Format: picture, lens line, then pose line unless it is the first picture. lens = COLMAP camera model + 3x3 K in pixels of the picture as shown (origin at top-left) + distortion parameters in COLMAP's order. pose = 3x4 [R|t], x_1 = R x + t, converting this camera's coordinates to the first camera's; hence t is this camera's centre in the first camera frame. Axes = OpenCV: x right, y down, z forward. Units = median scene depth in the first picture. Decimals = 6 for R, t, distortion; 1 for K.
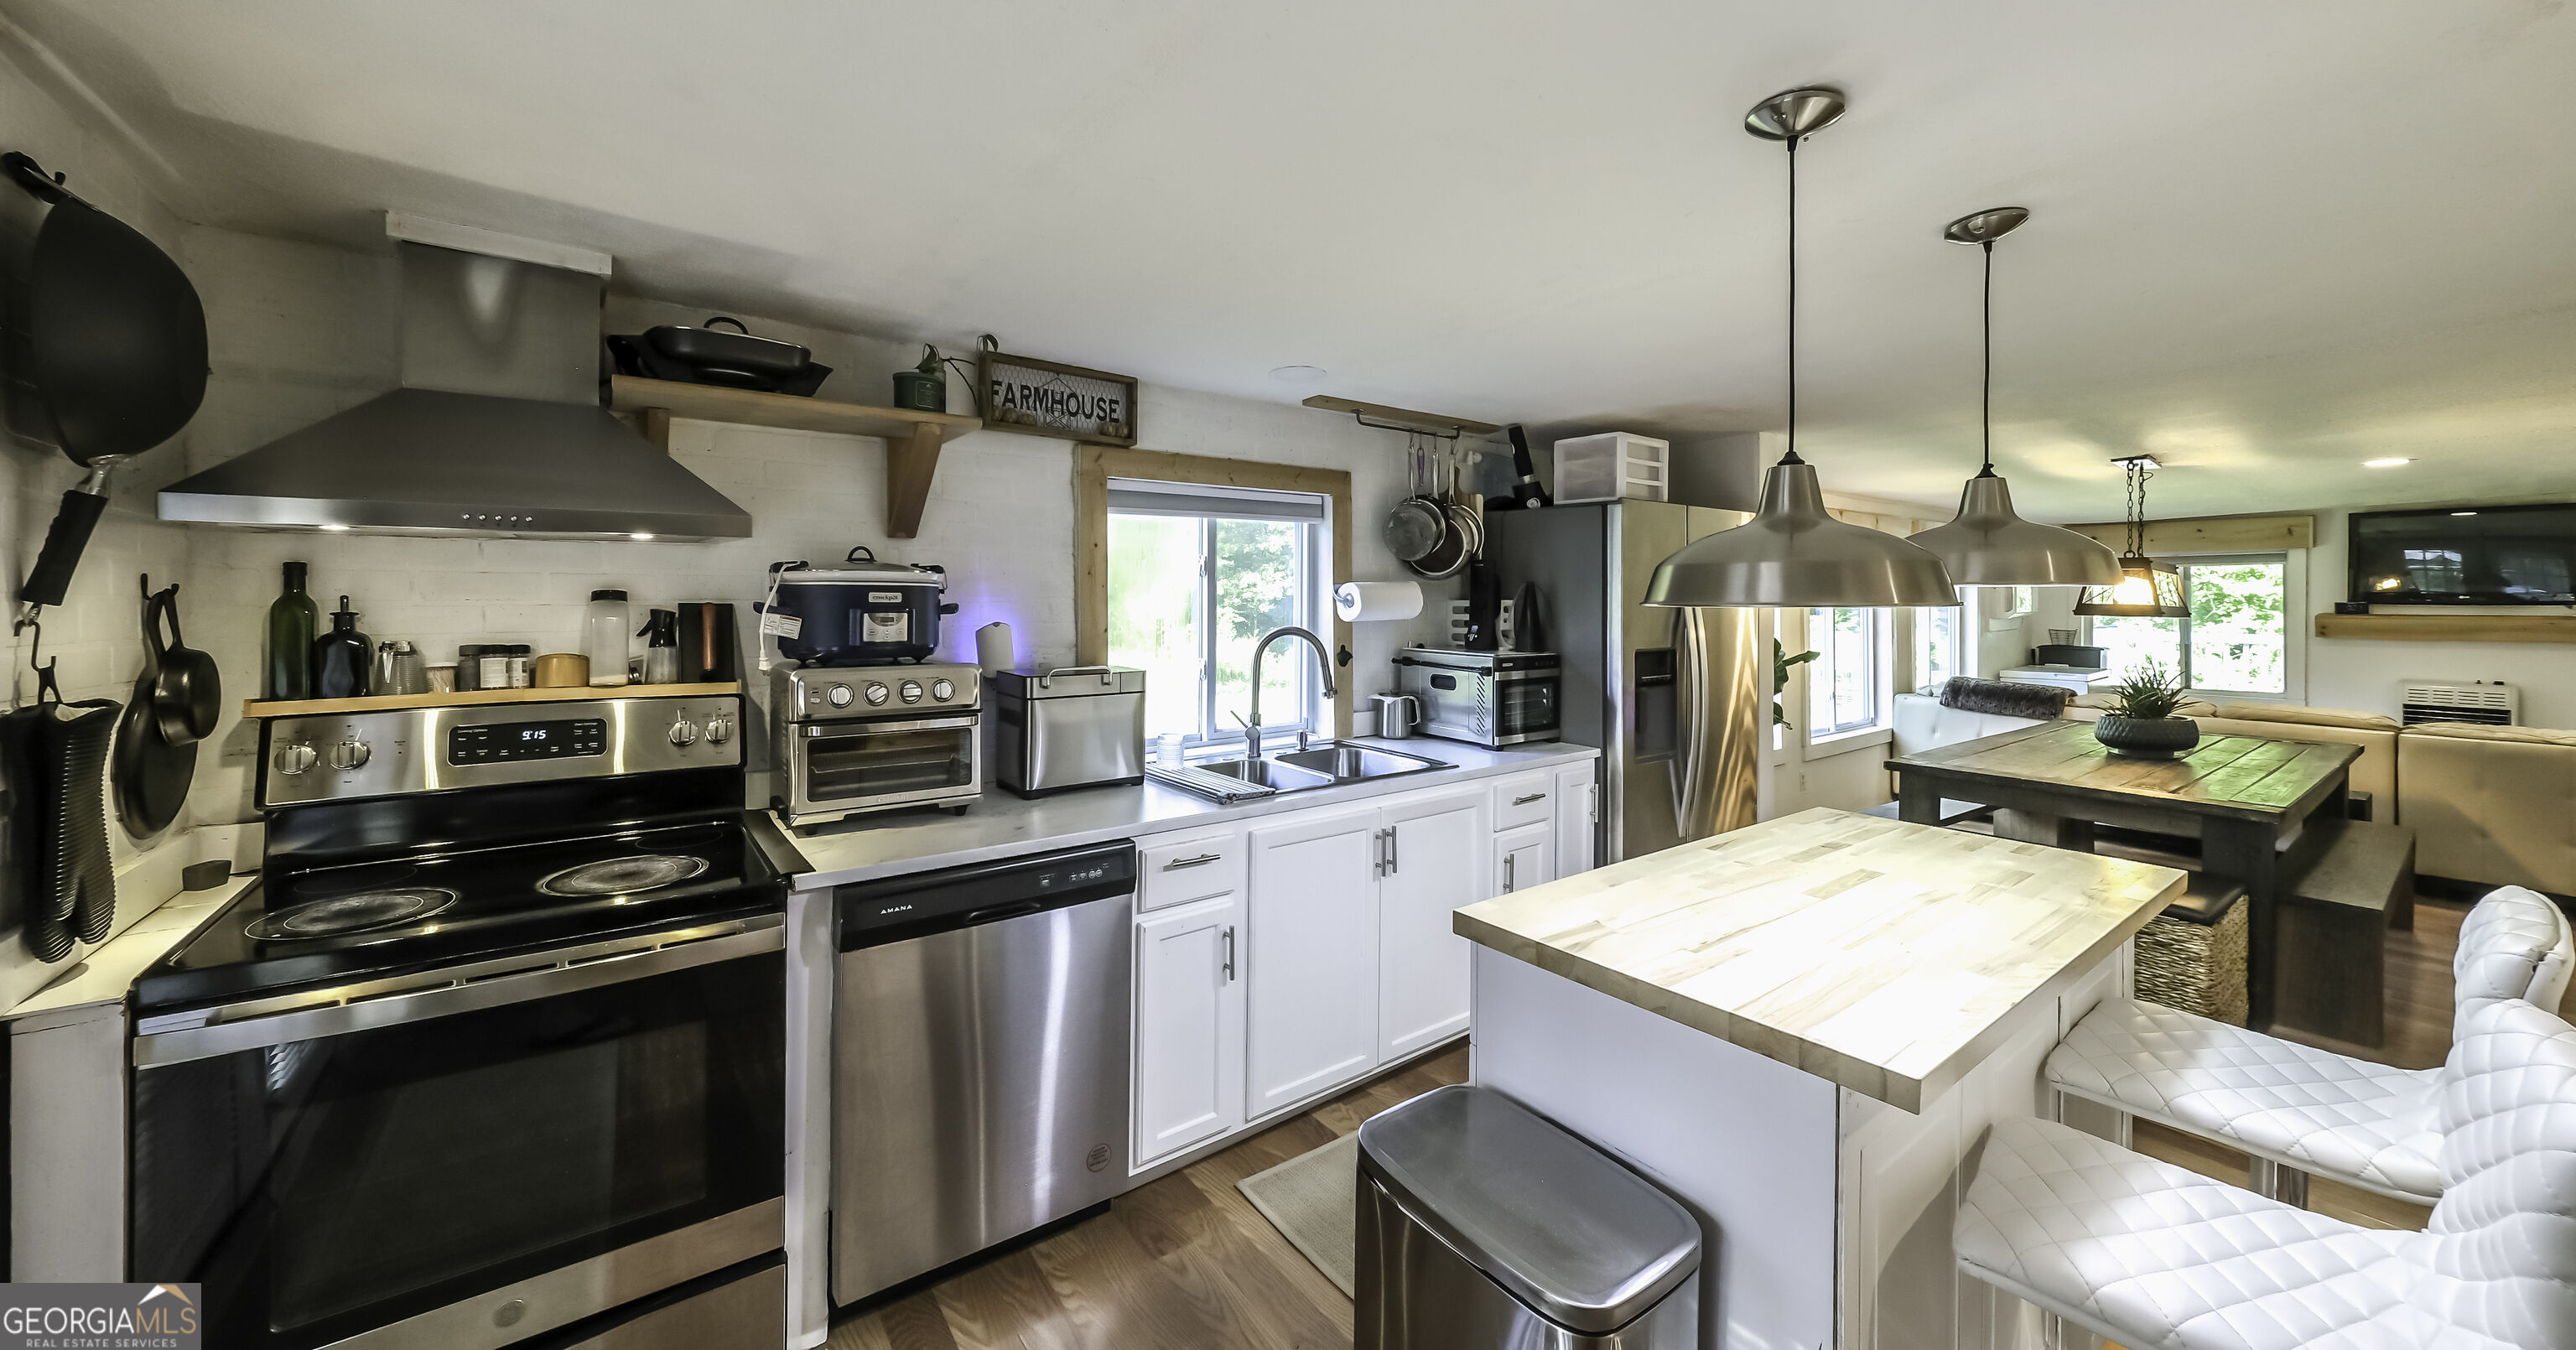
lens RADIAL K [[899.4, 0, 1278.6], [0, 899.4, 603.0], [0, 0, 1]] dist [-0.000358, -0.000023]
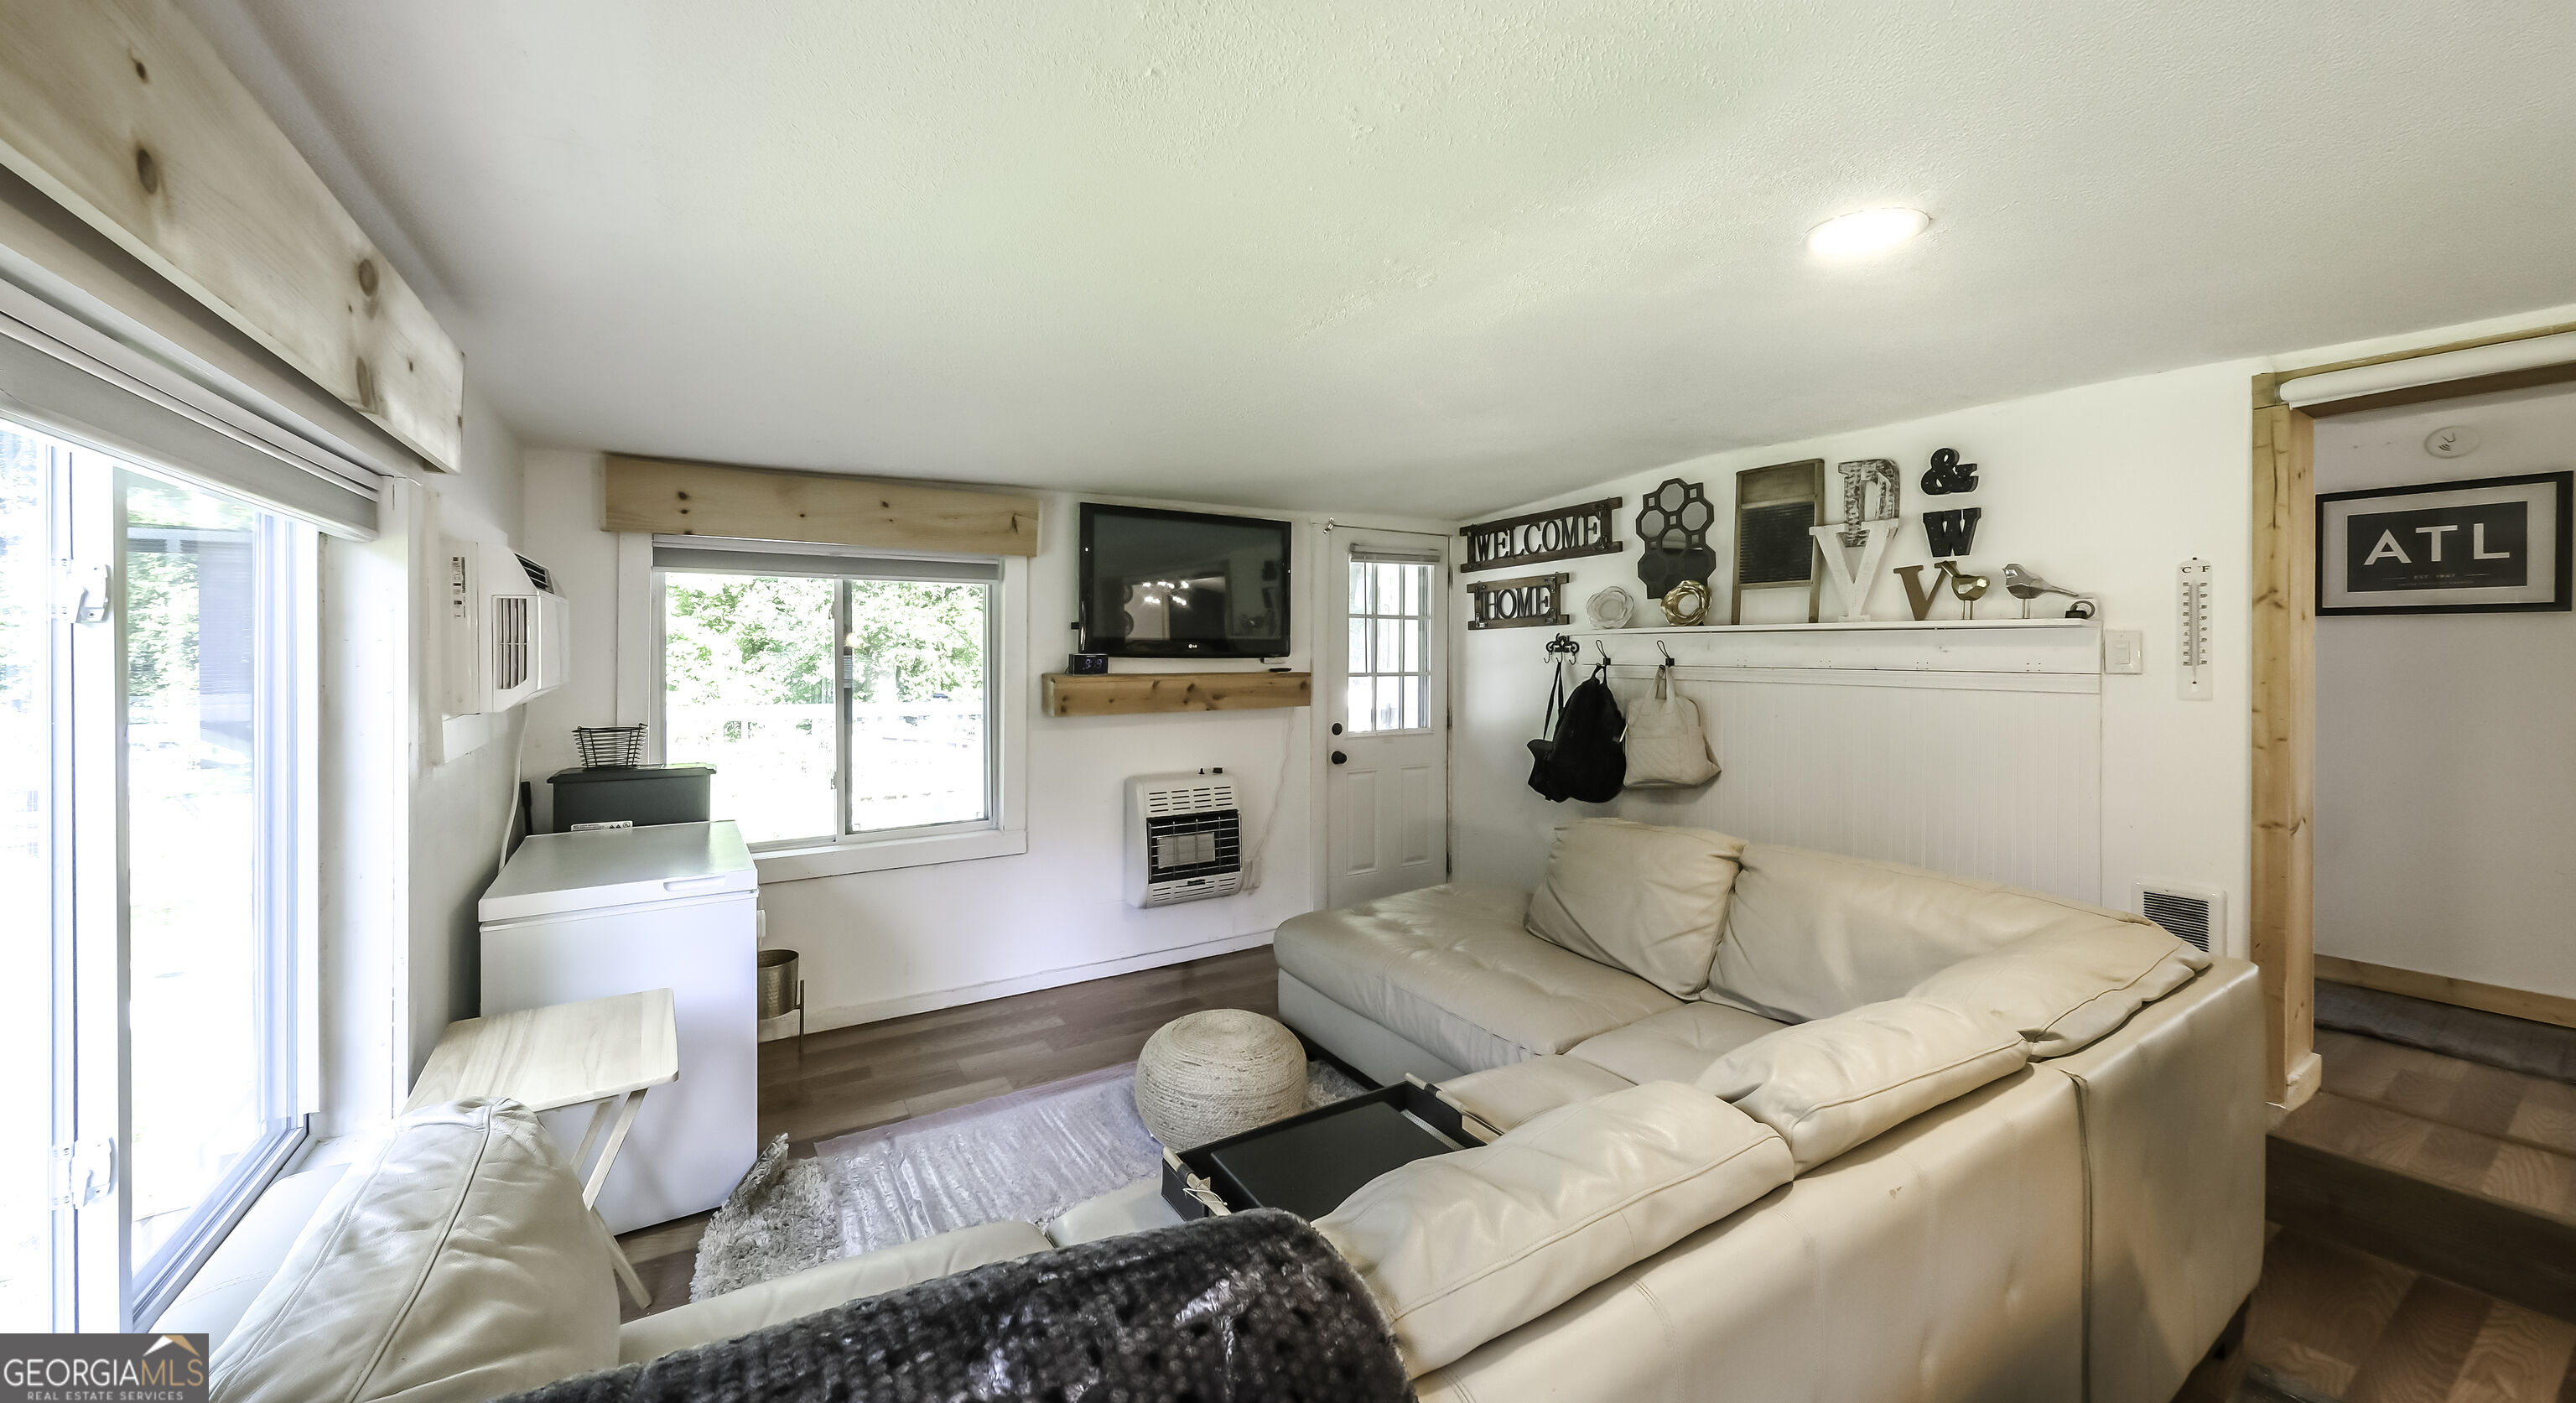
lens RADIAL K [[893.0, 0, 1281.1], [0, 893.0, 661.2], [0, 0, 1]] dist [-0.000816, -0.000041]
pose [[0.091966, -0.007330, 0.995735, 0.112593], [0.005442, 0.999962, 0.006859, 0.000128], [-0.995747, 0.004788, 0.092002, 0.146863]]
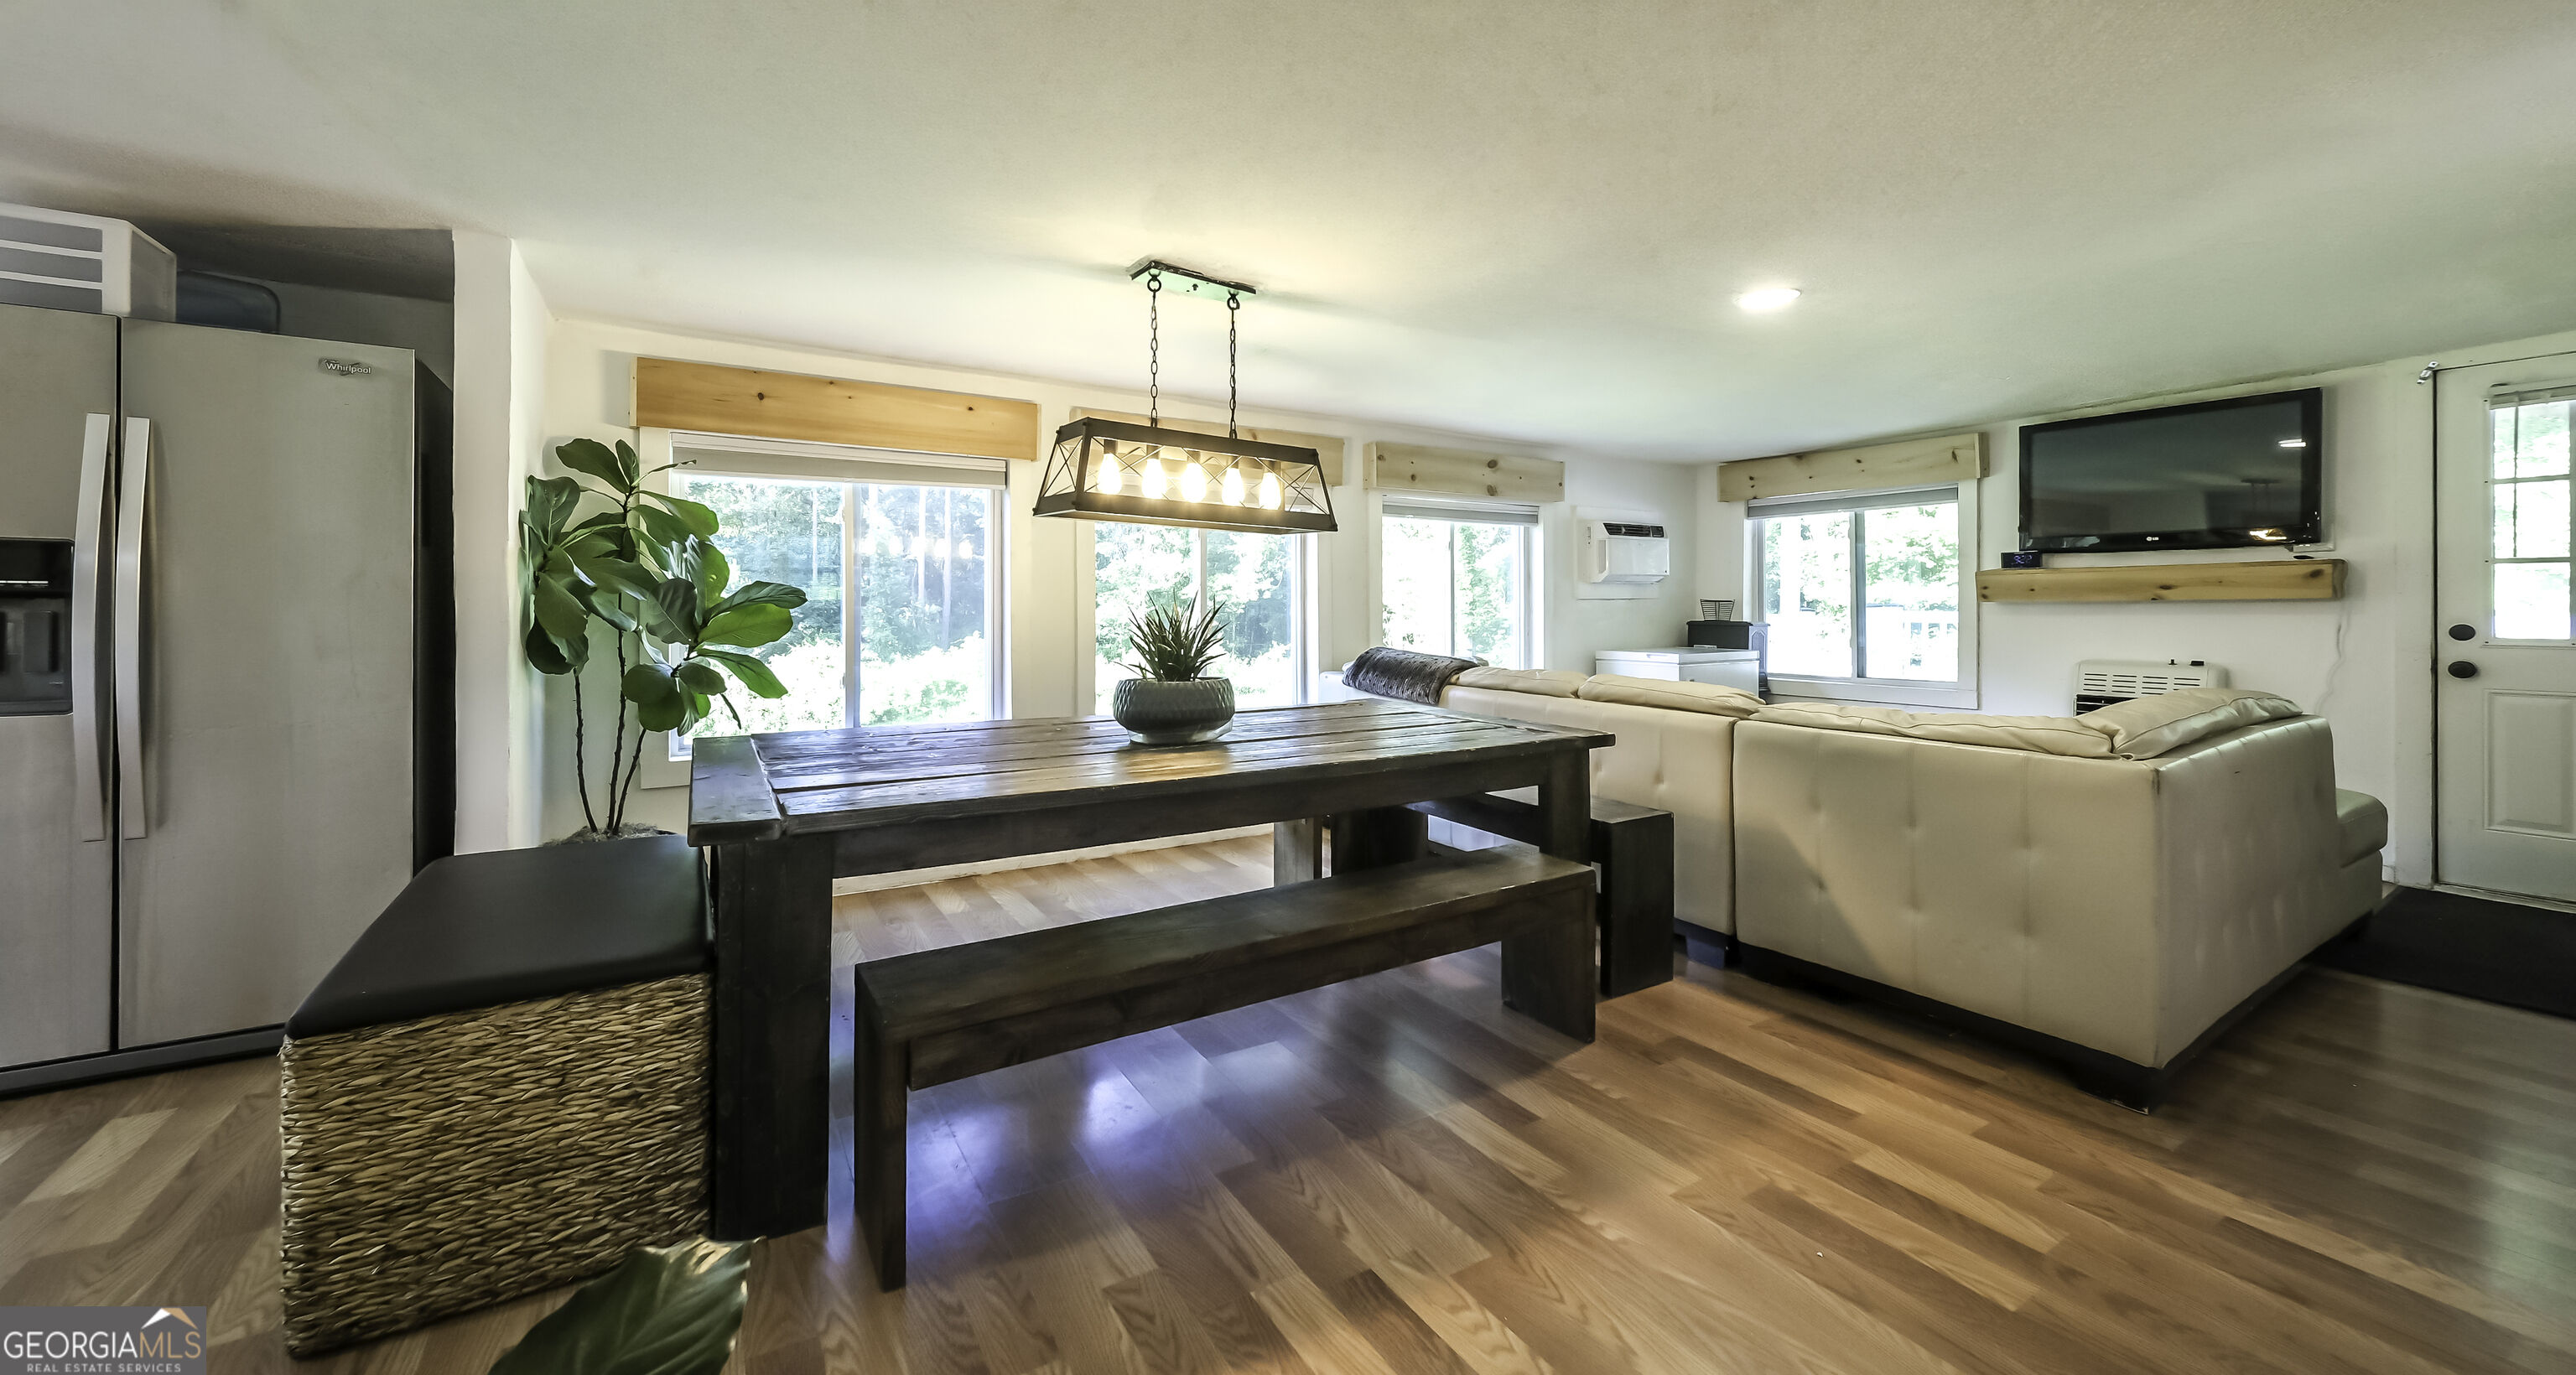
lens RADIAL K [[928.8, 0, 1240.0], [0, 928.8, 613.6], [0, 0, 1]] dist [0.000763, -0.000027]
pose [[0.995455, 0.003043, -0.095186, 0.116899], [-0.002857, 0.999994, 0.002083, 0.008592], [0.095192, -0.001801, 0.995457, 0.039075]]
